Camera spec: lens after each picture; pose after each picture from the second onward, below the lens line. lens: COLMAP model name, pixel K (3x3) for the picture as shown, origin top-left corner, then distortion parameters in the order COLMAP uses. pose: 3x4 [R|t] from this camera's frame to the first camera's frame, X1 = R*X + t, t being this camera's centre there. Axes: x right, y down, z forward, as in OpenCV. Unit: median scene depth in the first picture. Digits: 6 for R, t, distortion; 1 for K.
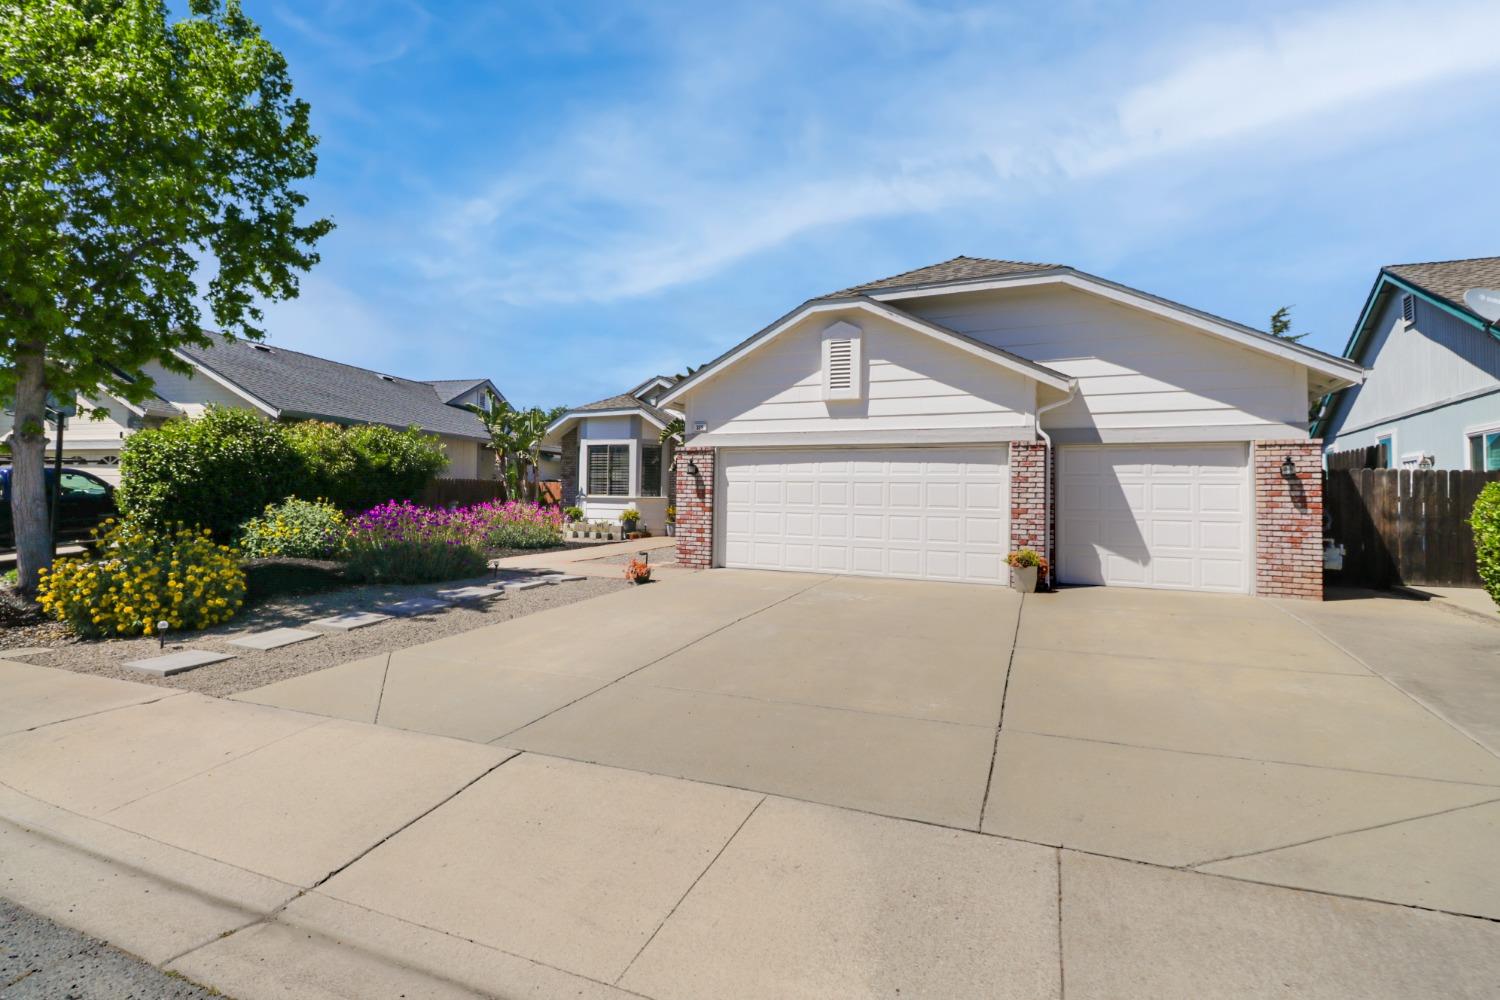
lens RADIAL K [[728.6, 0, 735.7], [0, 728.6, 483.1], [0, 0, 1]] dist [0.001453, -0.011908]
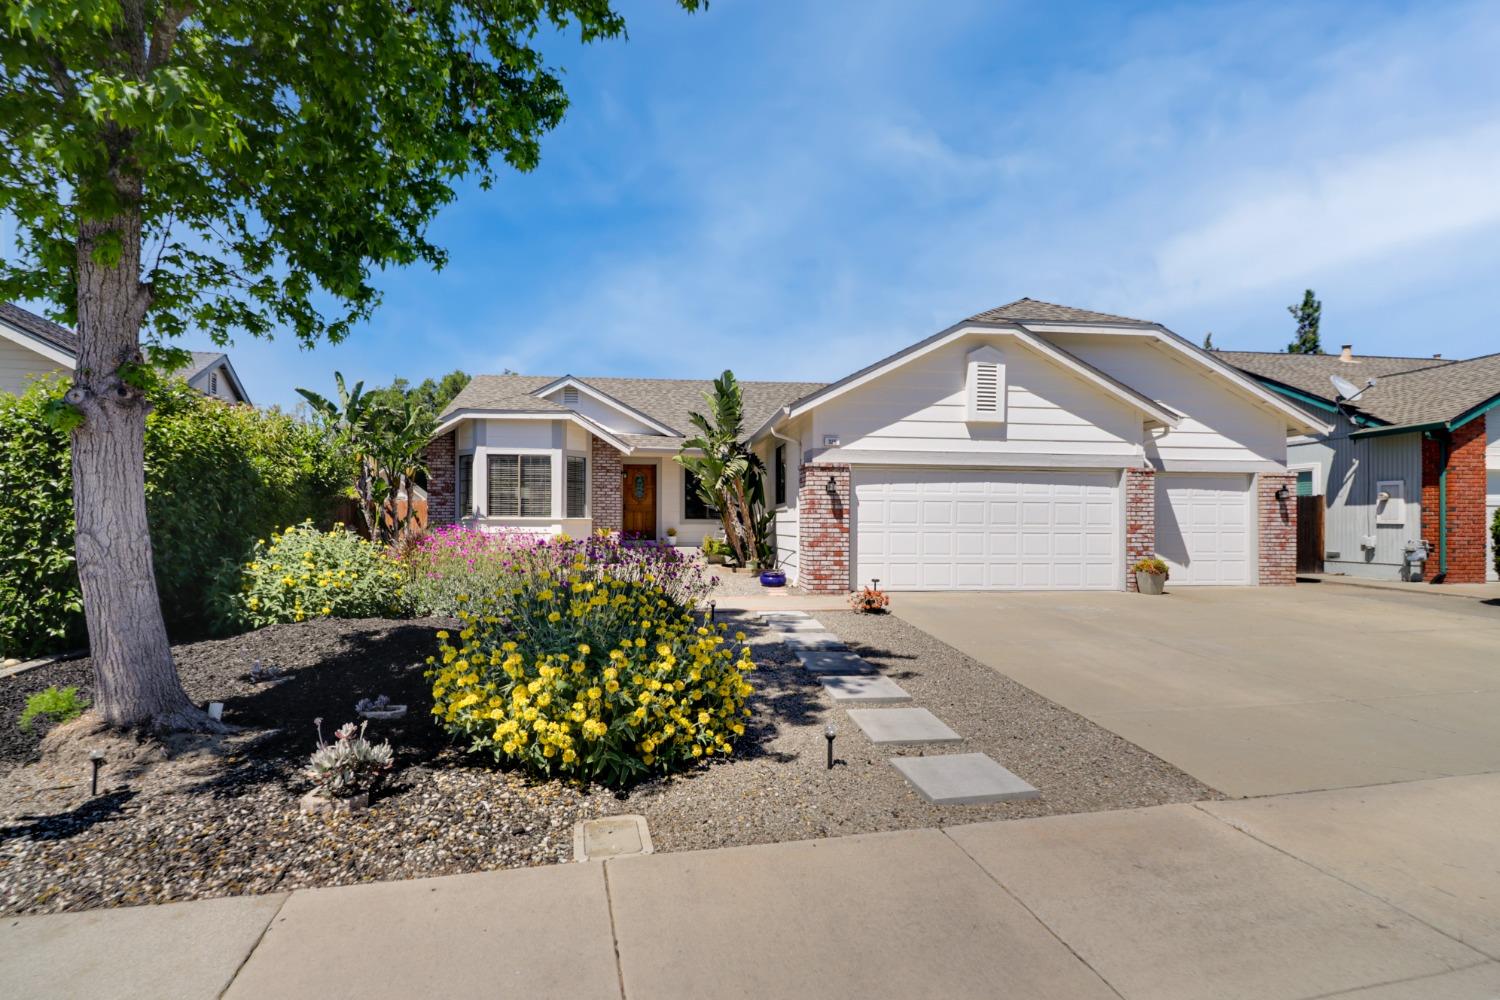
lens RADIAL K [[717.7, 0, 745.1], [0, 717.7, 528.9], [0, 0, 1]] dist [0.000440, -0.000252]
pose [[0.841647, -0.016701, 0.539770, -0.634330], [-0.003185, 0.999351, 0.035888, 0.001378], [-0.540018, -0.031925, 0.841047, 0.294933]]
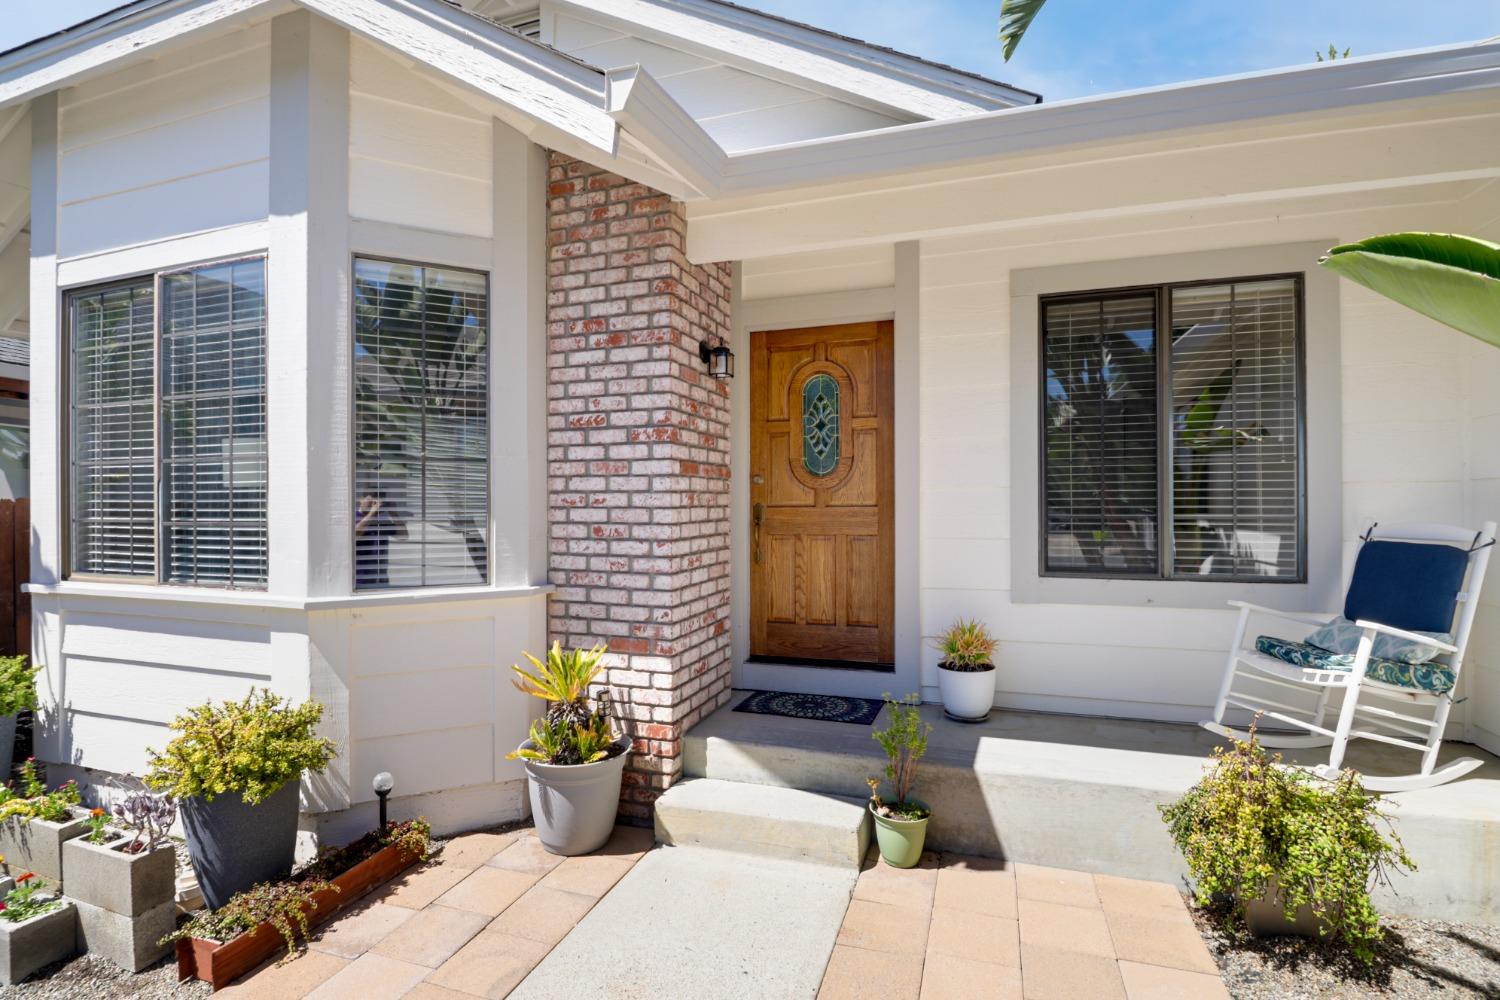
lens RADIAL K [[703.4, 0, 749.9], [0, 703.4, 507.7], [0, 0, 1]] dist [0.001025, -0.014348]
pose [[0.991146, -0.019005, 0.131410, -0.103440], [0.015709, 0.999537, 0.026072, -0.002948], [-0.131845, -0.023776, 0.990985, 1.320124]]
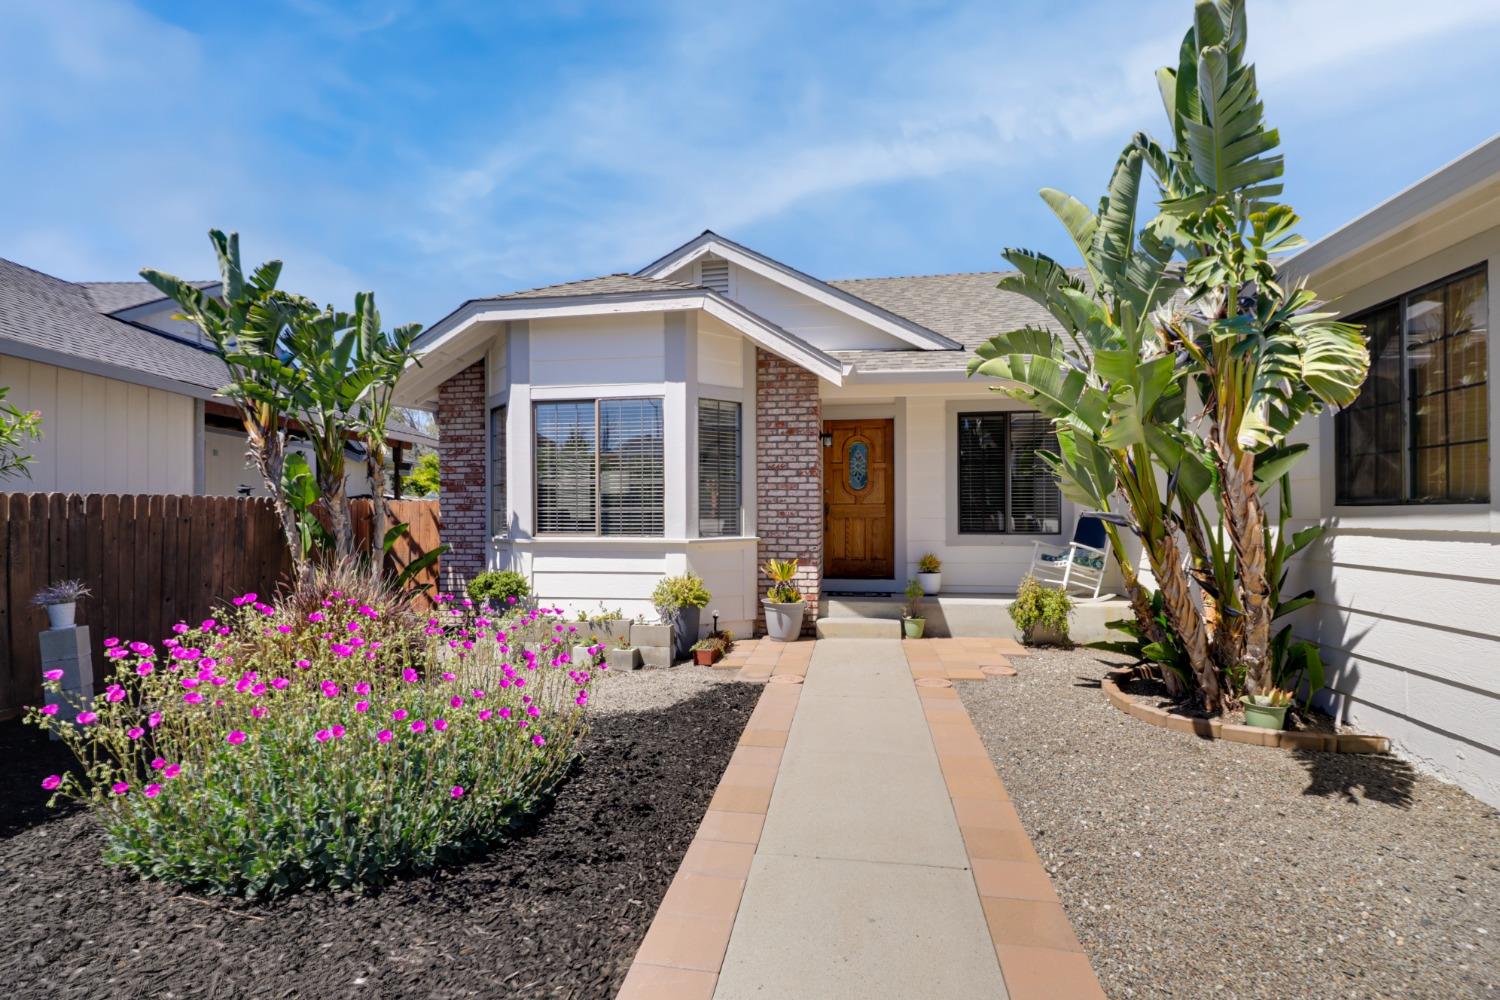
lens RADIAL K [[706.2, 0, 736.2], [0, 706.2, 513.6], [0, 0, 1]] dist [0.001752, -0.013153]
pose [[0.957292, -0.017764, 0.288576, -0.337725], [0.010070, 0.999554, 0.028122, -0.005818], [-0.288946, -0.024015, 0.957044, 1.015913]]
